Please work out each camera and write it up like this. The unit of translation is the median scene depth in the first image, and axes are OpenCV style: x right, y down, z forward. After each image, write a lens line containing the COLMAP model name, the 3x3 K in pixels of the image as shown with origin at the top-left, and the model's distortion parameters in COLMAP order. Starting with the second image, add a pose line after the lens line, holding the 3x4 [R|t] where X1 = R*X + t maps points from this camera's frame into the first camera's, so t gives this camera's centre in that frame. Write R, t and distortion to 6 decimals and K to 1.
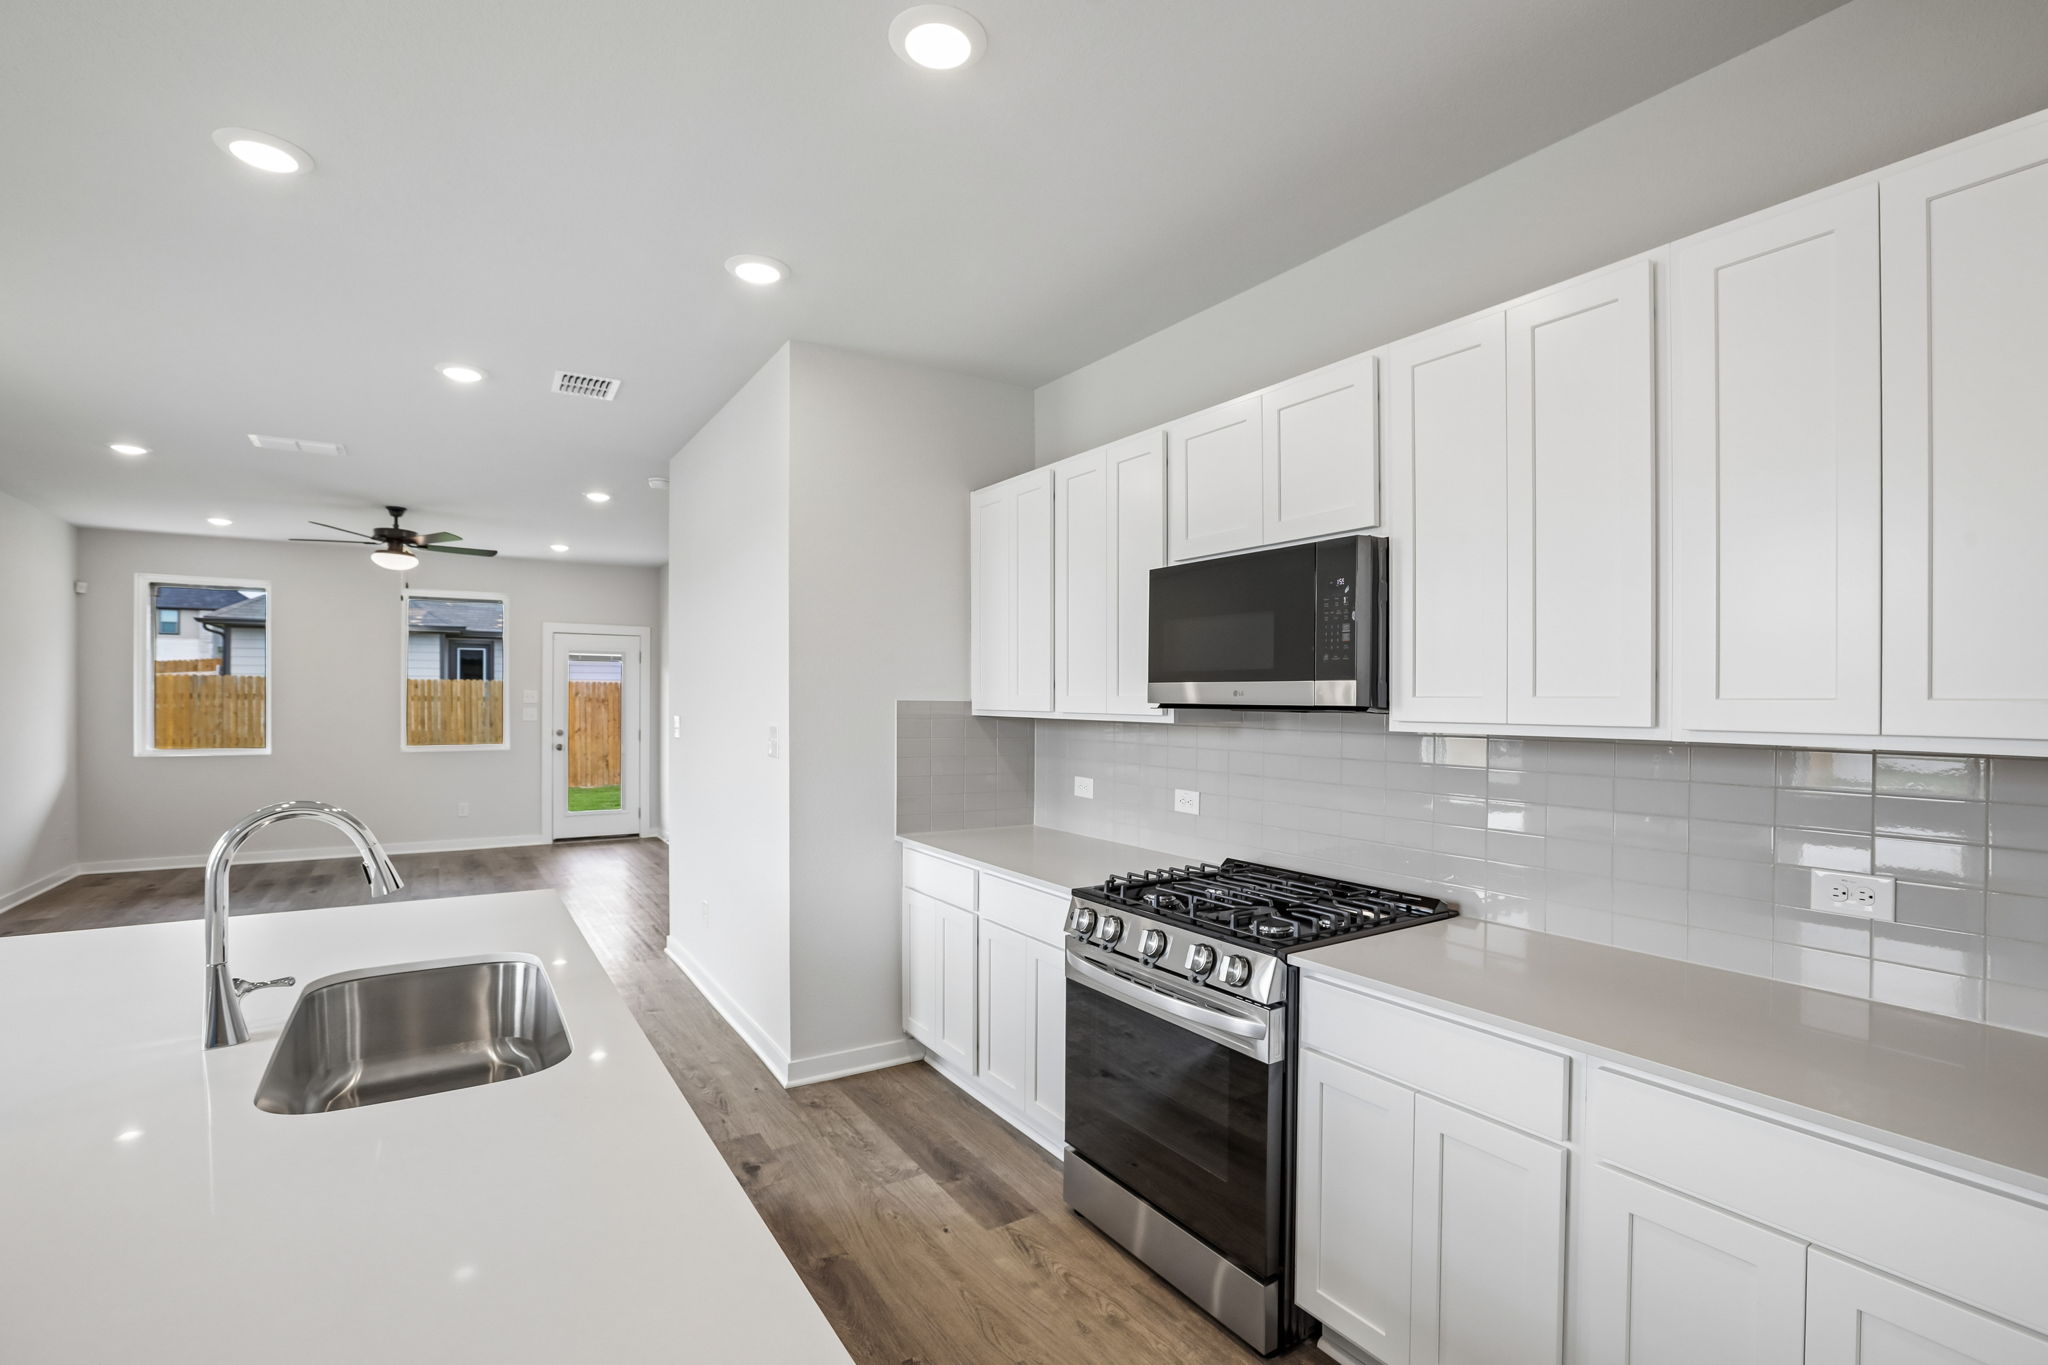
lens RADIAL K [[935.1, 0, 1016.8], [0, 935.1, 694.1], [0, 0, 1]] dist [-0.032801, 0.000349]
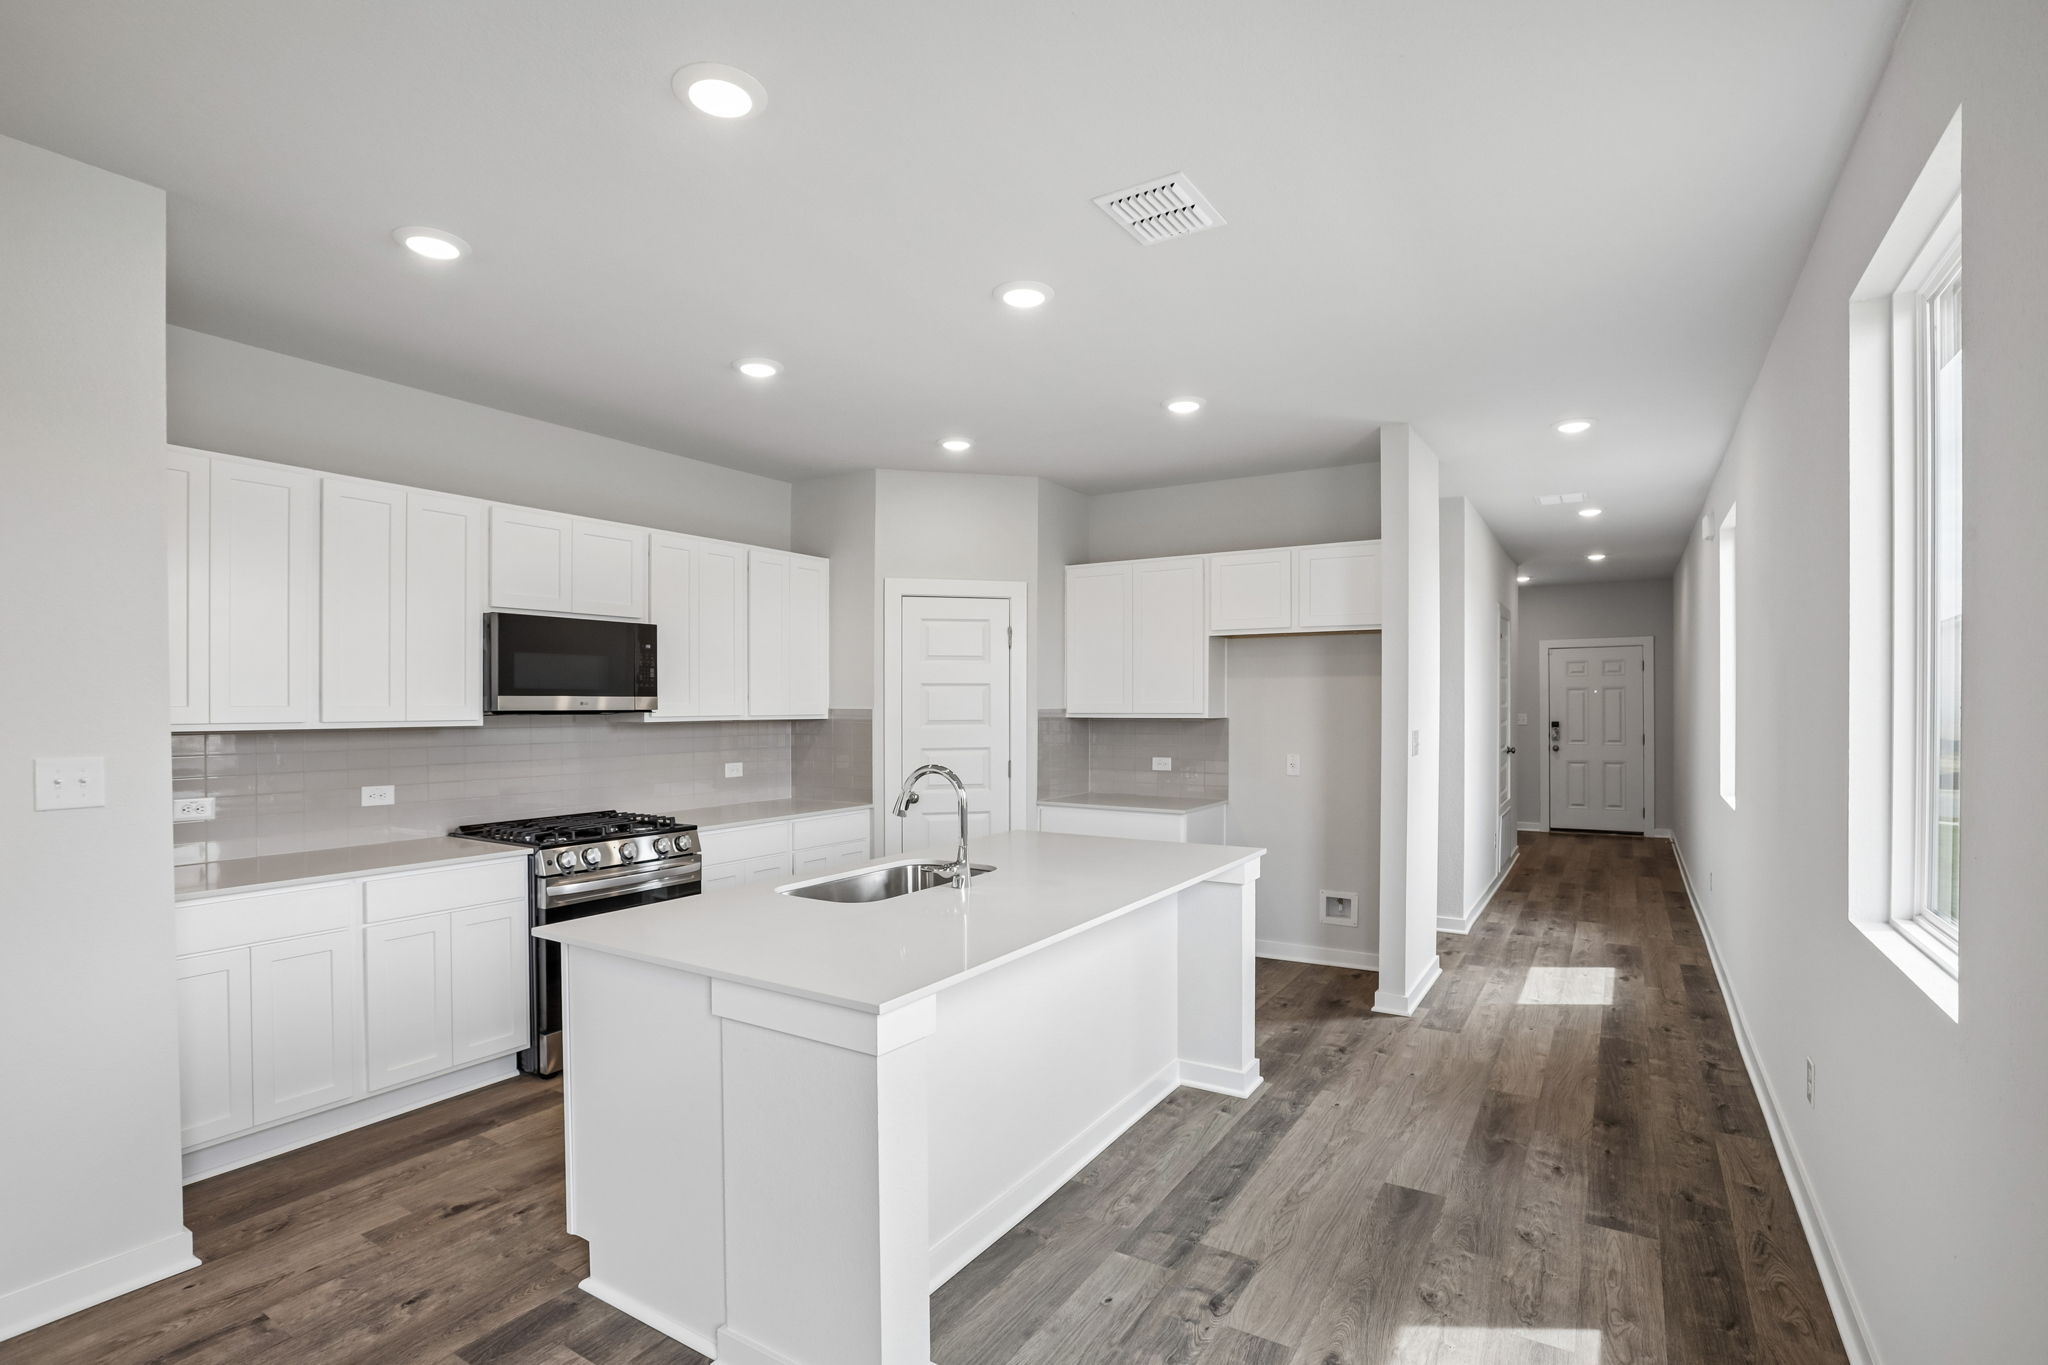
lens RADIAL K [[973.0, 0, 1015.3], [0, 973.0, 713.2], [0, 0, 1]] dist [-0.019688, 0.000580]
pose [[-0.423730, -0.015009, 0.905664, -1.141883], [-0.005684, 0.999887, 0.013910, -0.007793], [-0.905771, 0.000746, -0.423767, 0.731418]]
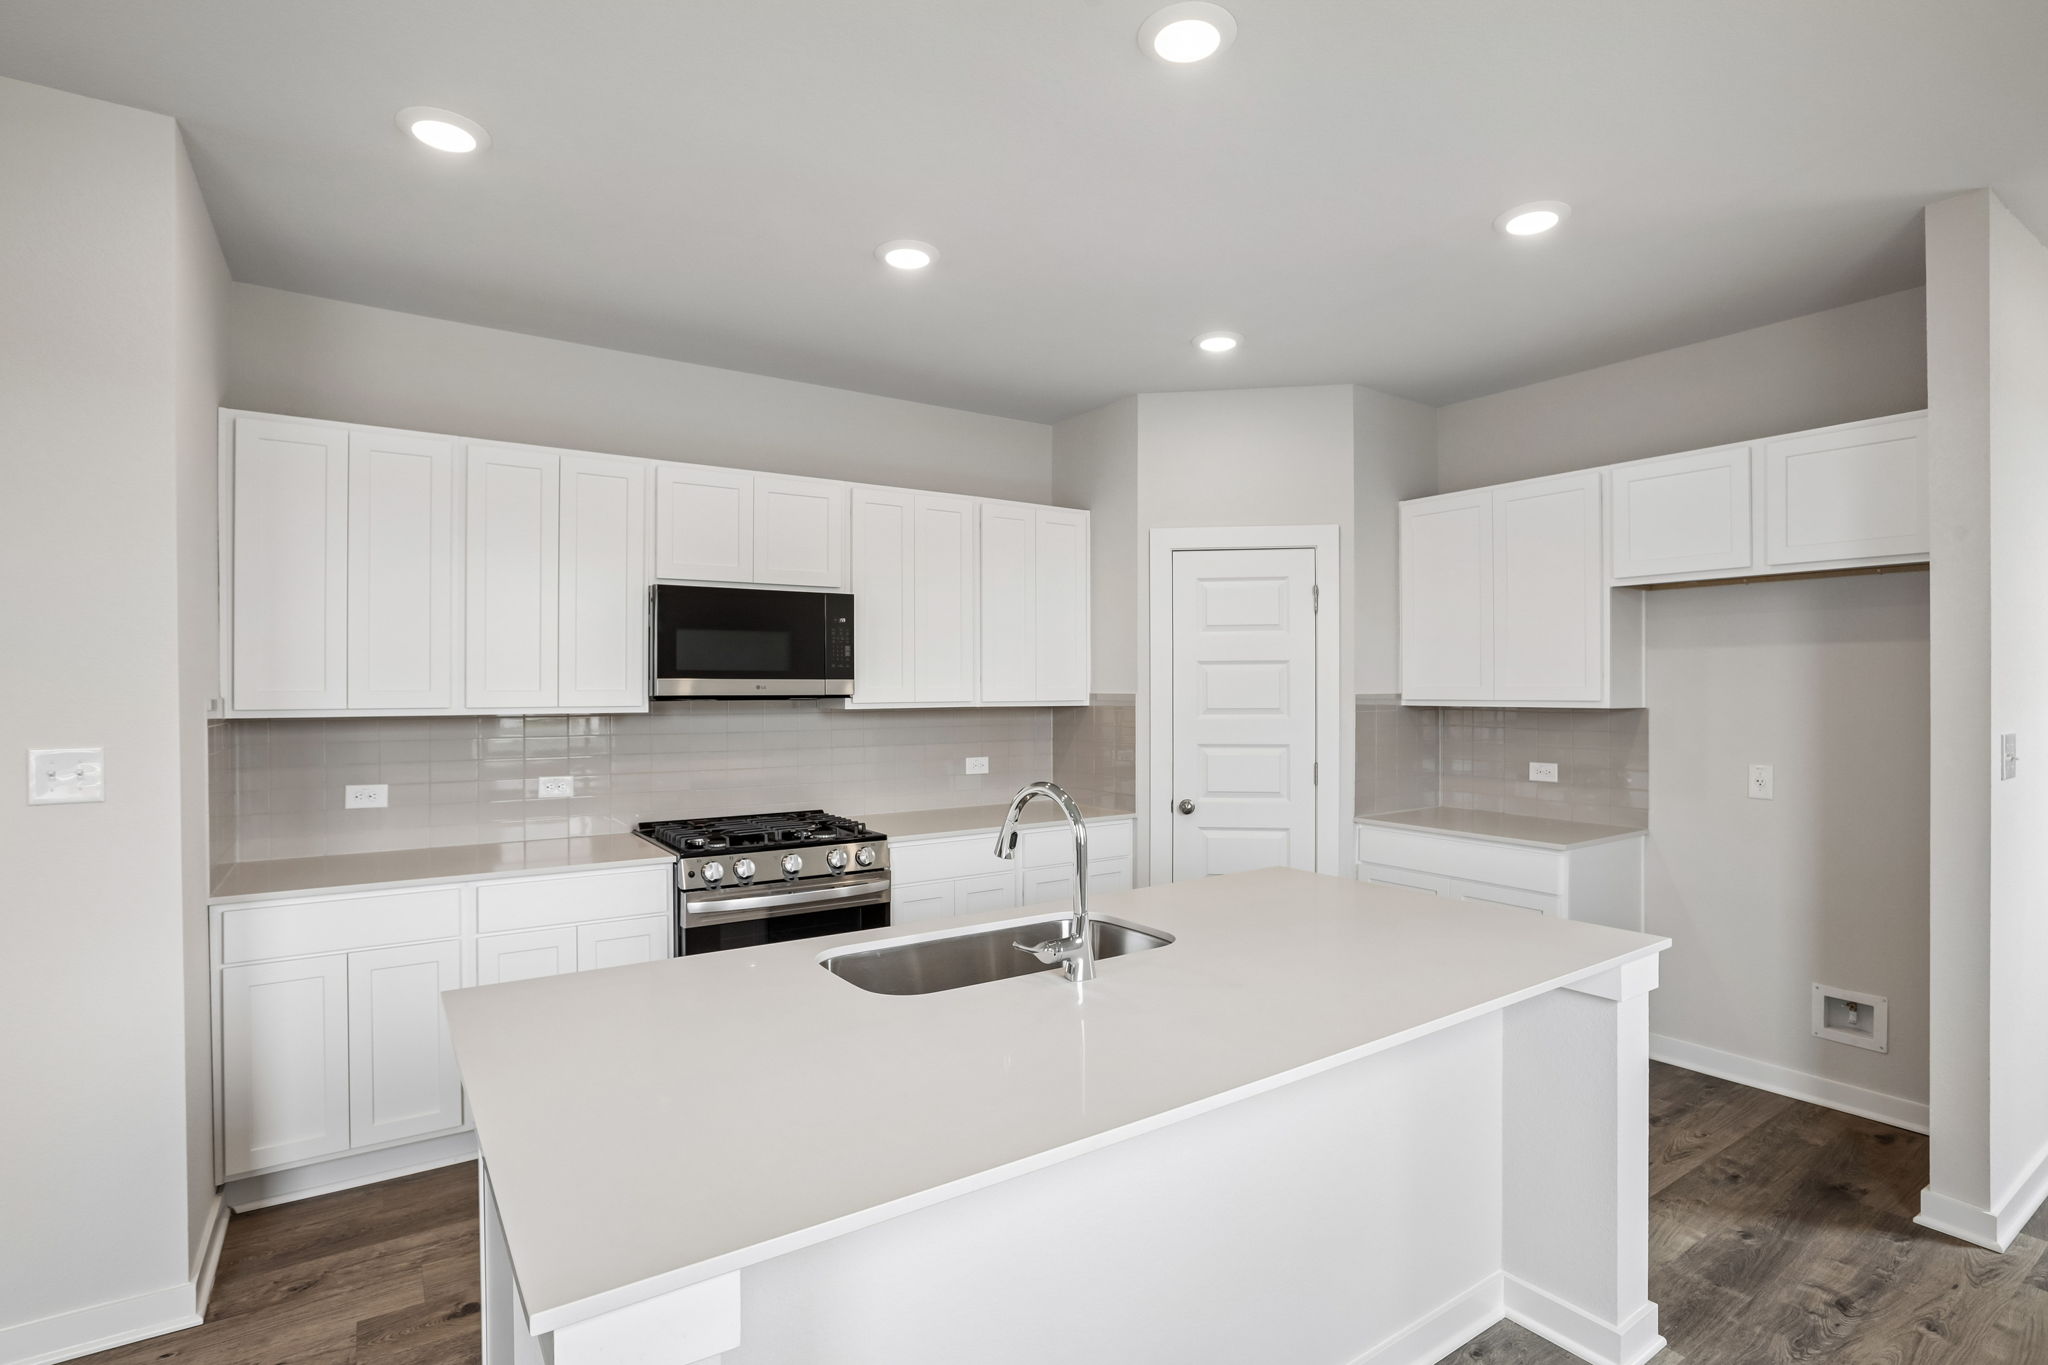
lens RADIAL K [[991.3, 0, 1024.0], [0, 991.3, 682.5], [0, 0, 1]] dist [-0.044813, 0.018832]
pose [[-0.033376, -0.000271, 0.999443, -0.895597], [-0.002140, 0.999998, 0.000199, -0.006294], [-0.999441, -0.002132, -0.033377, 0.461307]]
